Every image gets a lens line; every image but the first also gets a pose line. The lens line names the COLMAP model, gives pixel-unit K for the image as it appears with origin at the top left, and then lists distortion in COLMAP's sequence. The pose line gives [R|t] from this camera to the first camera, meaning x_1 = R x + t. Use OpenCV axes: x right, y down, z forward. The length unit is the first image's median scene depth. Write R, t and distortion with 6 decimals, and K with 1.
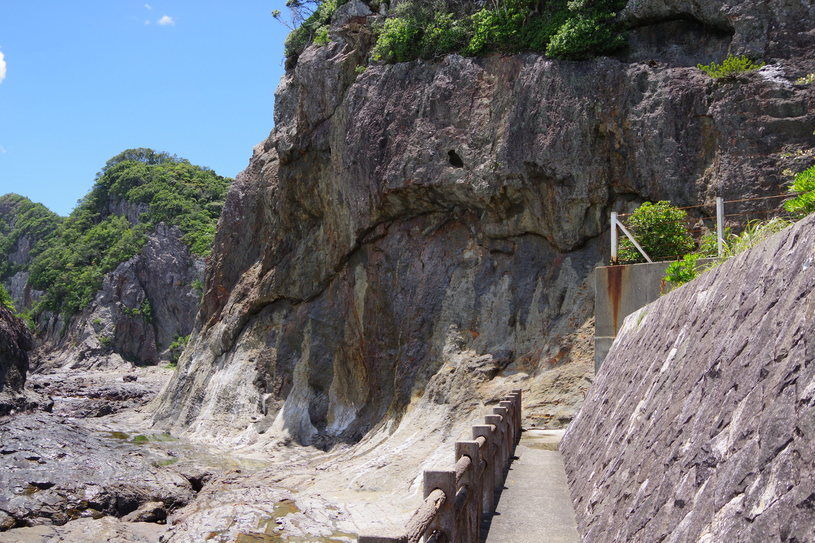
lens RADIAL K [[647.0, 0, 406.5], [0, 647.0, 267.9], [0, 0, 1]] dist [-0.151018, 0.130584]
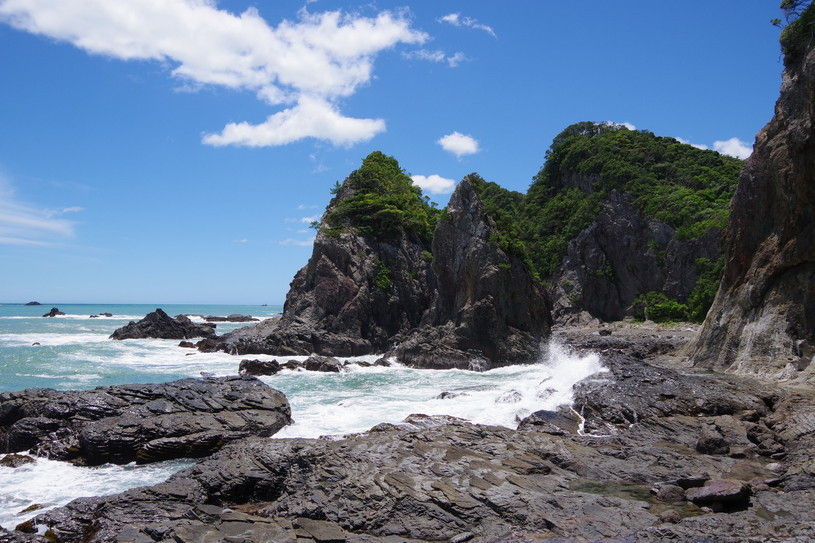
lens RADIAL K [[647.0, 0, 406.5], [0, 647.0, 267.9], [0, 0, 1]] dist [-0.151018, 0.130584]
pose [[0.797532, -0.050691, -0.601143, -0.077592], [0.092378, 0.994973, 0.038657, -0.050004], [0.596162, -0.086363, 0.798206, -0.340255]]
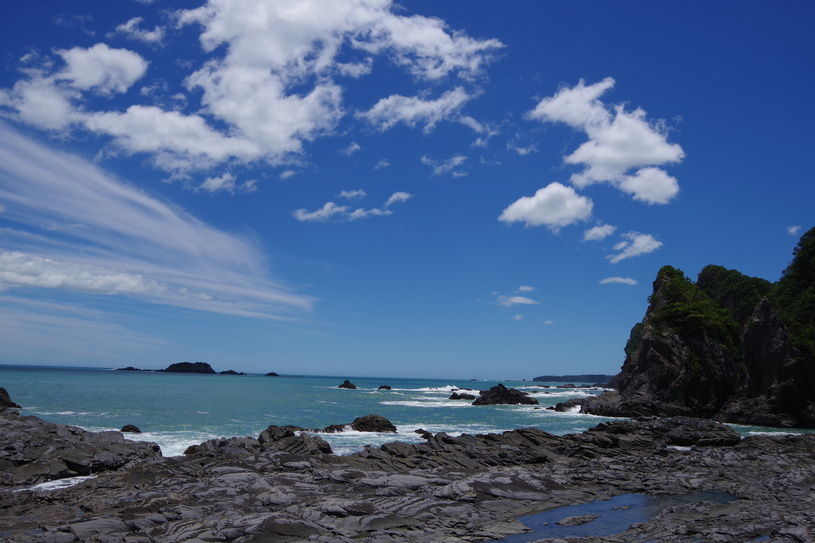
lens RADIAL K [[647.0, 0, 406.5], [0, 647.0, 267.9], [0, 0, 1]] dist [-0.151018, 0.130584]
pose [[0.579188, -0.138712, -0.803306, 0.272289], [0.092565, 0.990234, -0.104251, -0.232480], [0.809922, -0.013977, 0.586371, -1.703609]]
